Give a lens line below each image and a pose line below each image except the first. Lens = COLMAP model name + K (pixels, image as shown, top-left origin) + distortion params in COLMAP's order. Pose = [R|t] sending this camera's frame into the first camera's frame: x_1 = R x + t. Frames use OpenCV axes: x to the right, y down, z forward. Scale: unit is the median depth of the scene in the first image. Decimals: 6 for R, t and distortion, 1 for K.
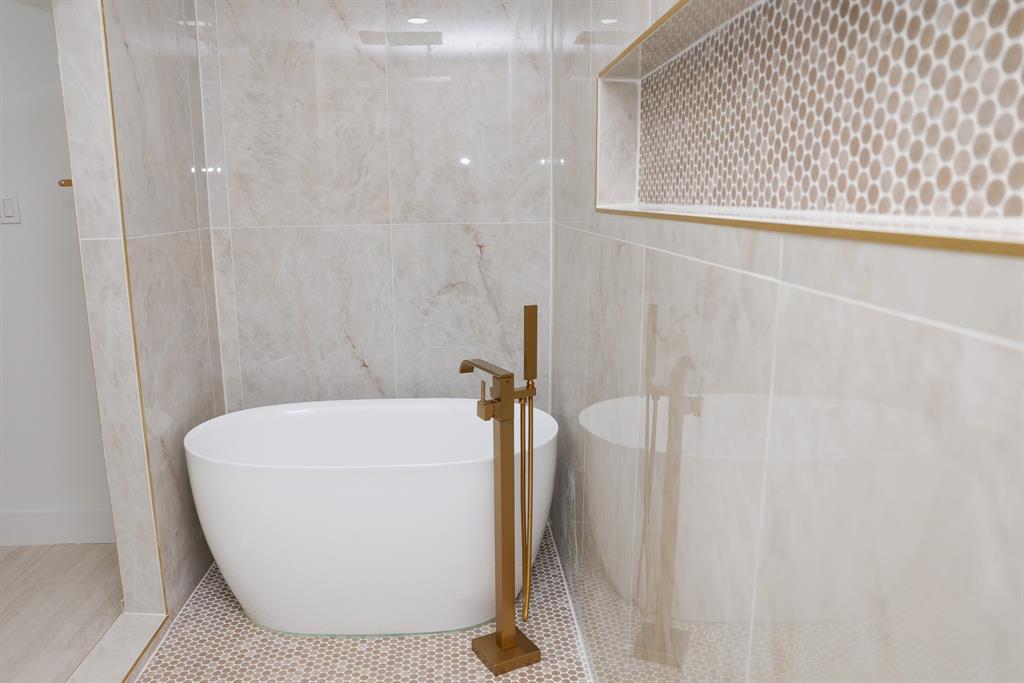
lens RADIAL K [[695.5, 0, 512.0], [0, 695.5, 341.5], [0, 0, 1]] dist [-0.106764, 0.075805]
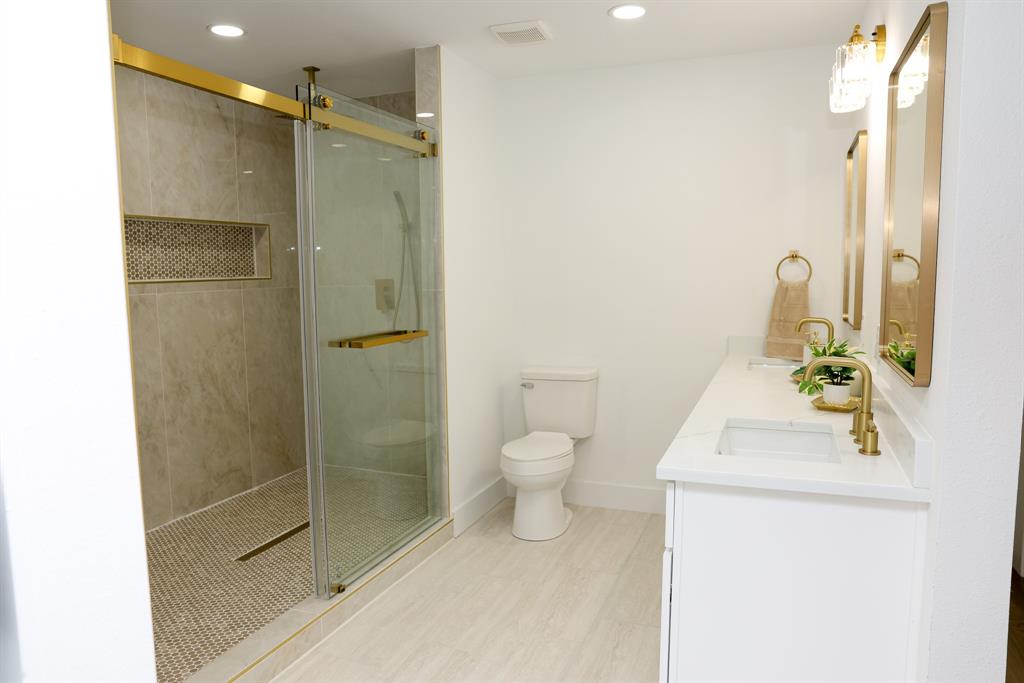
lens RADIAL K [[695.5, 0, 512.0], [0, 695.5, 341.5], [0, 0, 1]] dist [-0.106764, 0.075805]
pose [[-0.899114, -0.033638, 0.436419, -4.491671], [0.102678, 0.953014, 0.284994, -0.999042], [-0.425500, 0.301052, -0.853415, 4.722975]]
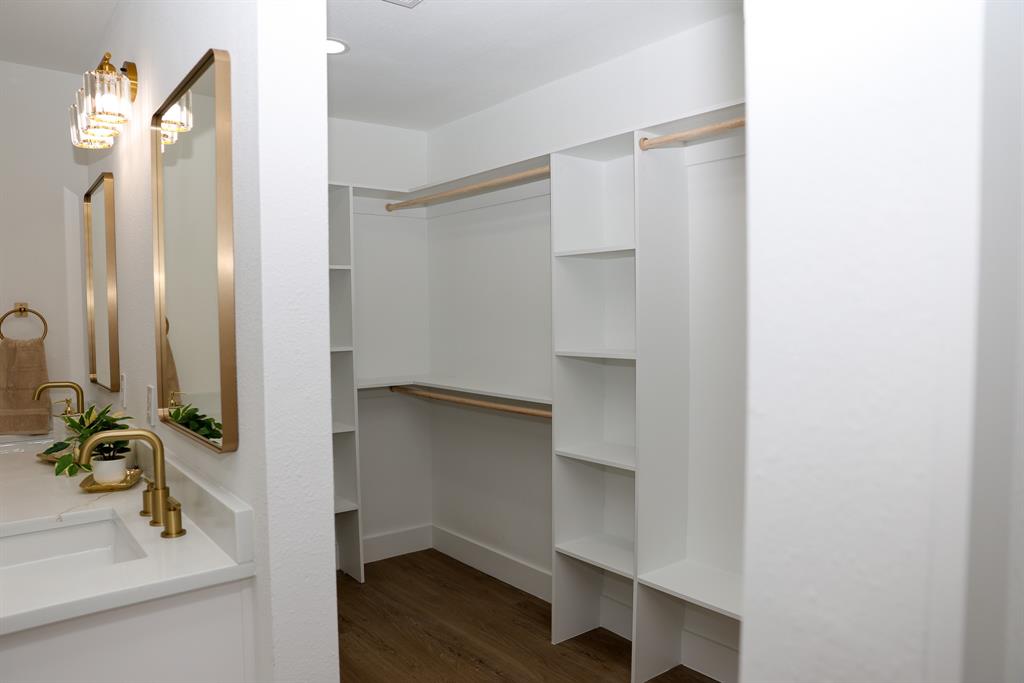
lens RADIAL K [[695.5, 0, 512.0], [0, 695.5, 341.5], [0, 0, 1]] dist [-0.106764, 0.075805]
pose [[-0.825054, 0.038478, -0.563742, -4.172968], [-0.100824, 0.971643, 0.213879, -0.916696], [0.555986, 0.233300, -0.797778, 4.152281]]
